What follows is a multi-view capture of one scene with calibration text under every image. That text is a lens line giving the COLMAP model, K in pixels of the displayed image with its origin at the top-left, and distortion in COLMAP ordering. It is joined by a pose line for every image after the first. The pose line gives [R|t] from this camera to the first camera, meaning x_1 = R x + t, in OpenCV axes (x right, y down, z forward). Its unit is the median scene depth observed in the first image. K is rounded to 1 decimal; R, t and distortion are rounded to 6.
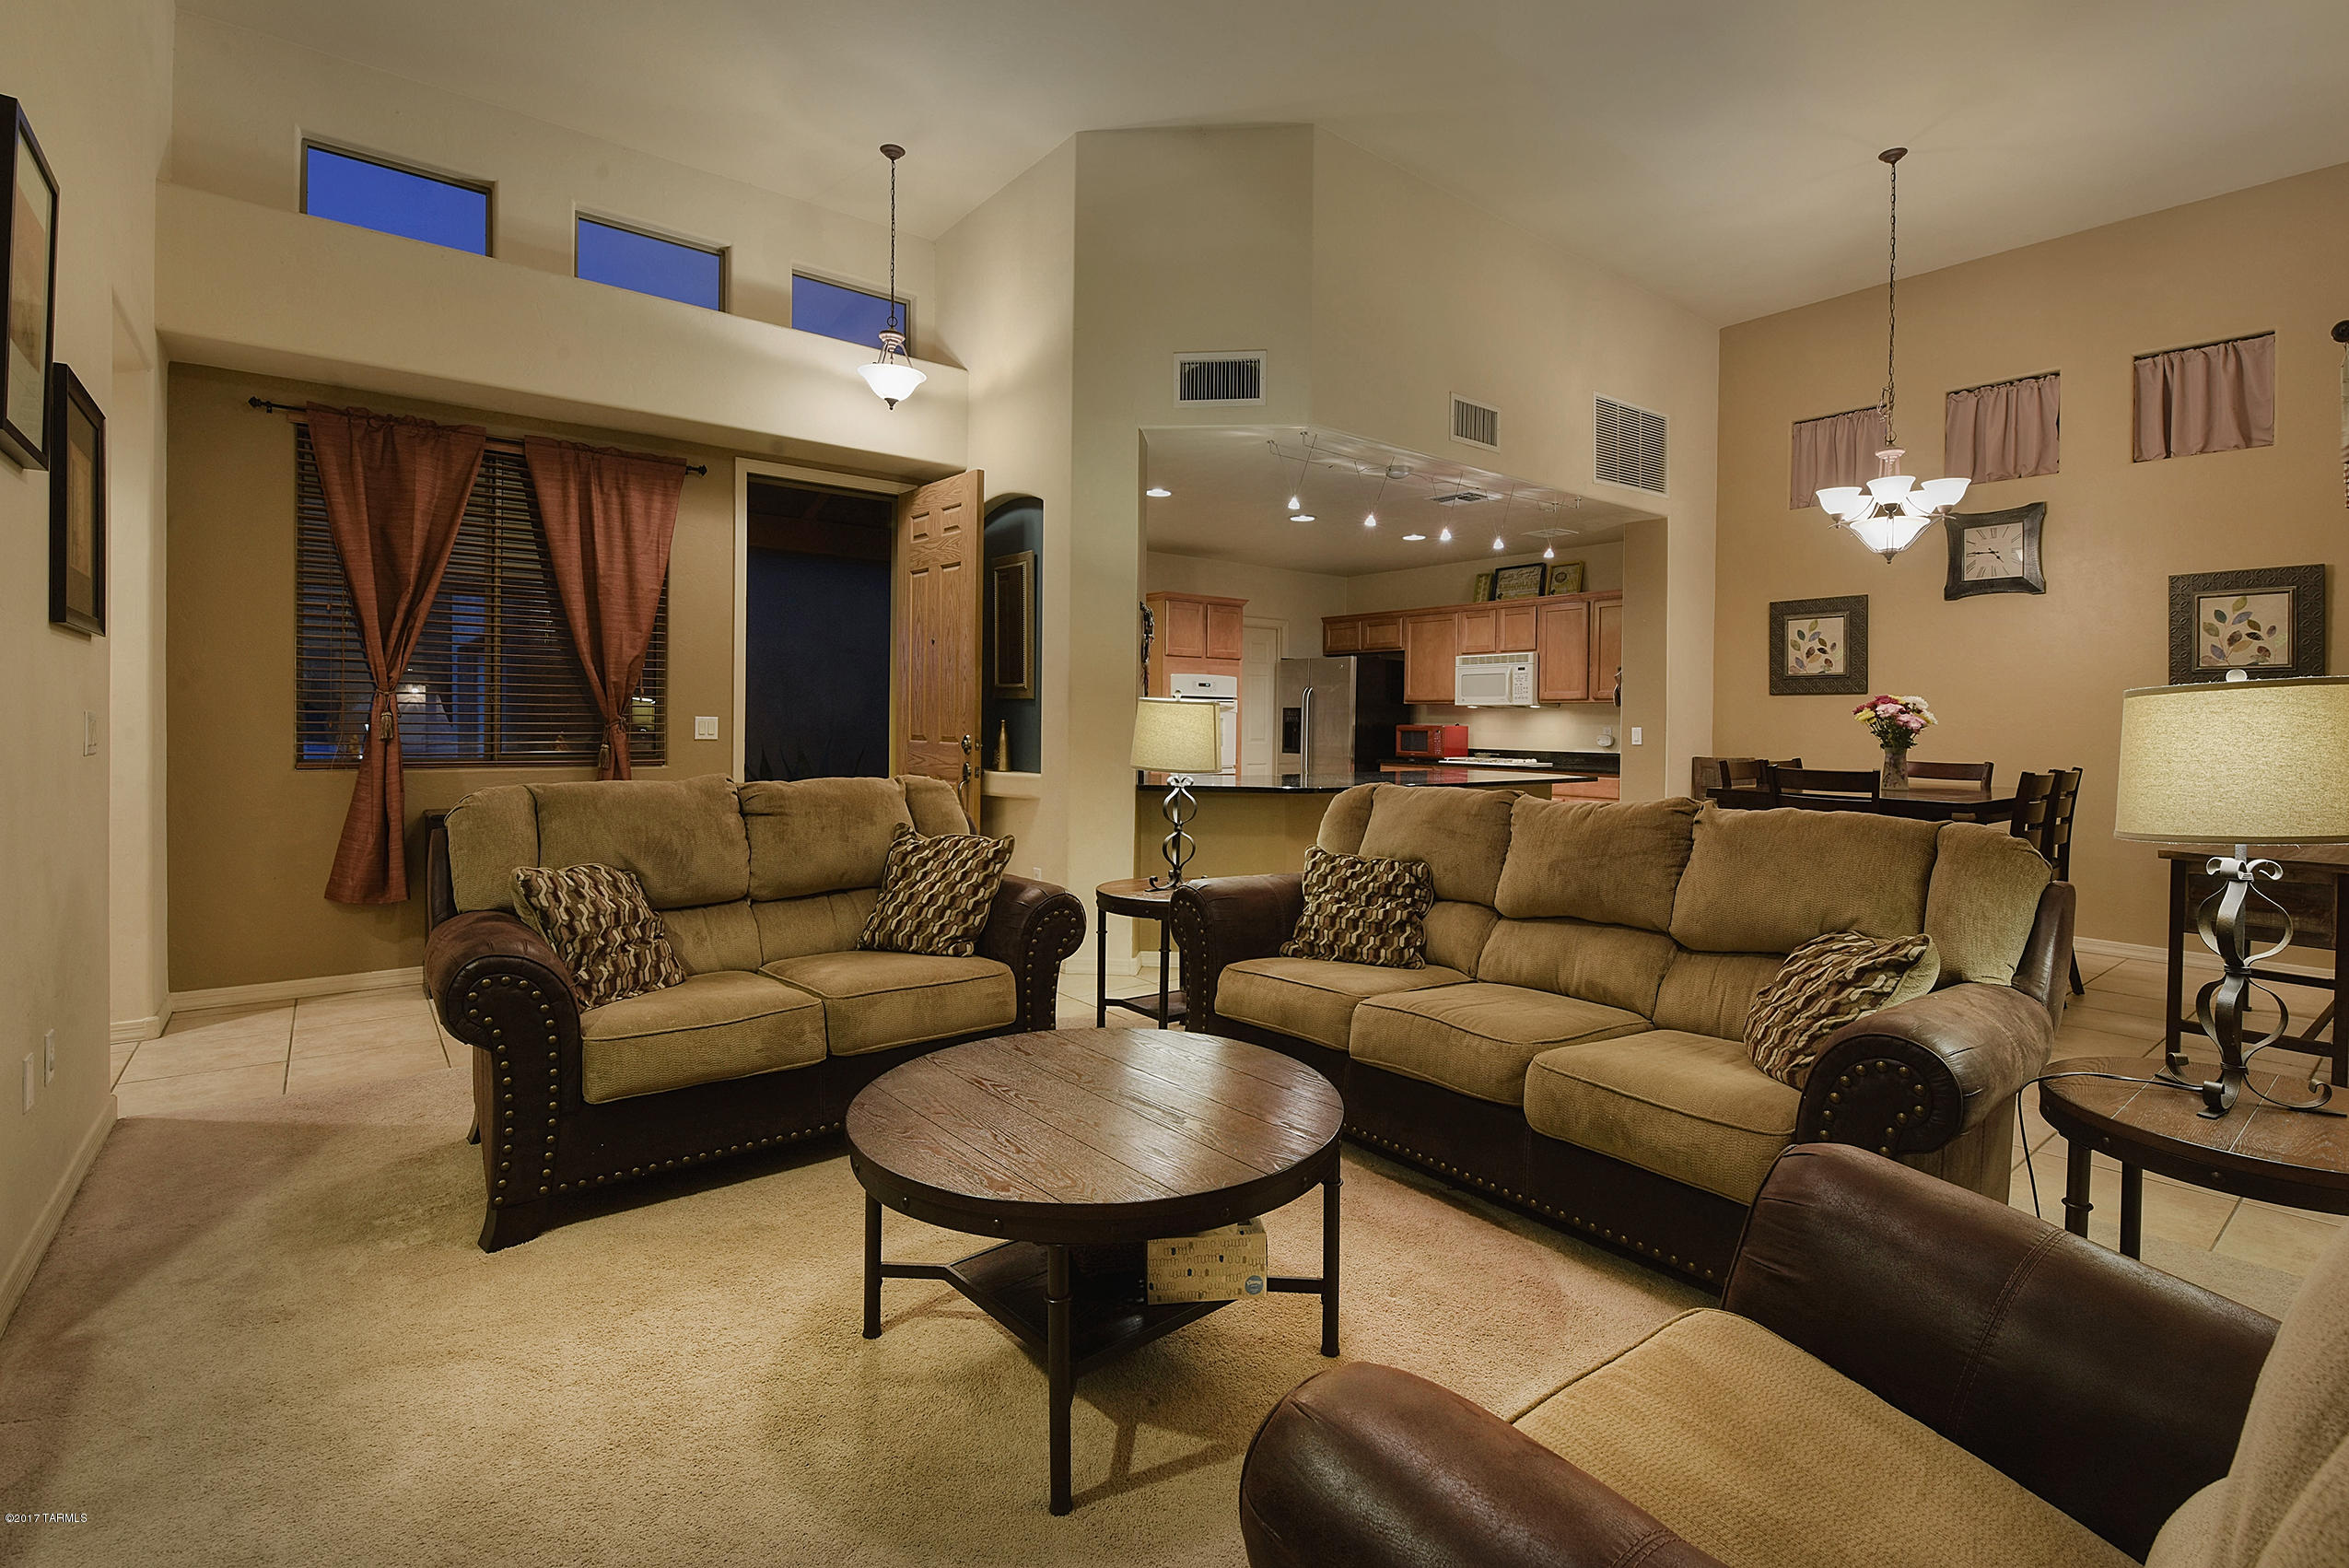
lens RADIAL K [[1172.9, 0, 1183.6], [0, 1172.9, 731.8], [0, 0, 1]] dist [-0.004375, 0.000302]
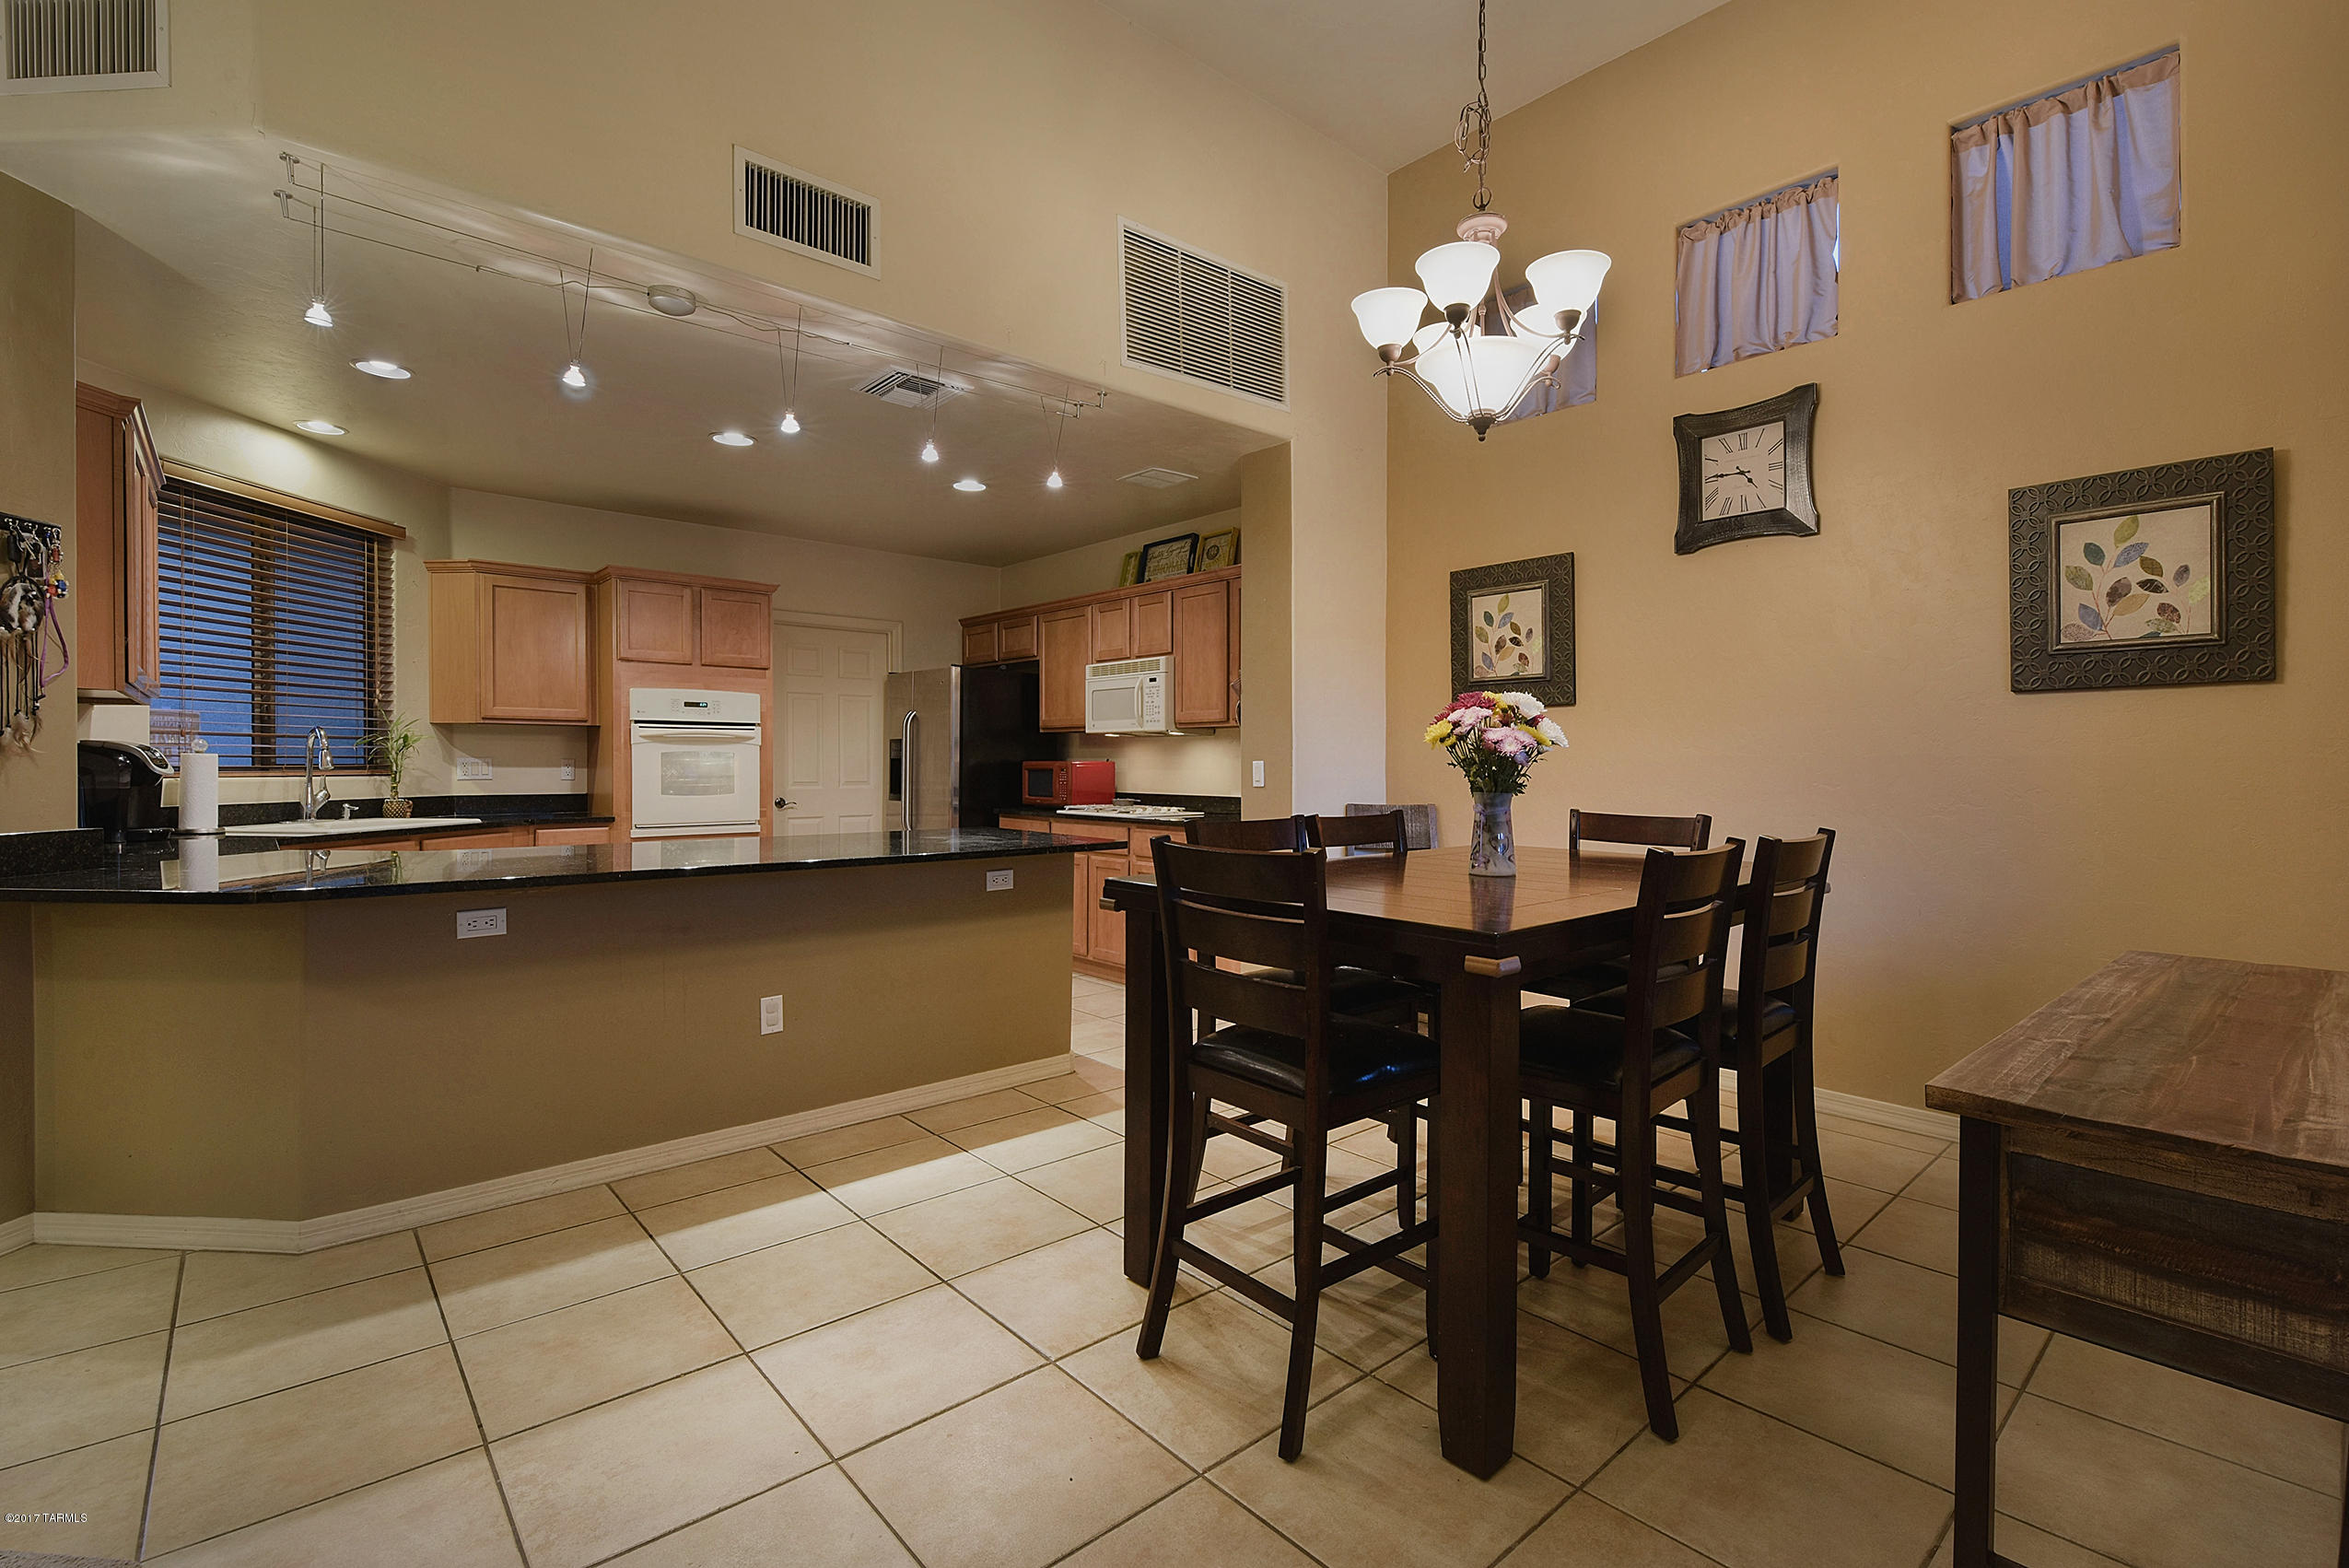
lens RADIAL K [[1080.3, 0, 1254.8], [0, 1080.3, 761.7], [0, 0, 1]] dist [0.012991, -0.013746]
pose [[0.998189, -0.007792, 0.059645, 0.383594], [0.008351, 0.999923, -0.009124, 0.002514], [-0.059569, 0.009606, 0.998178, 0.428377]]
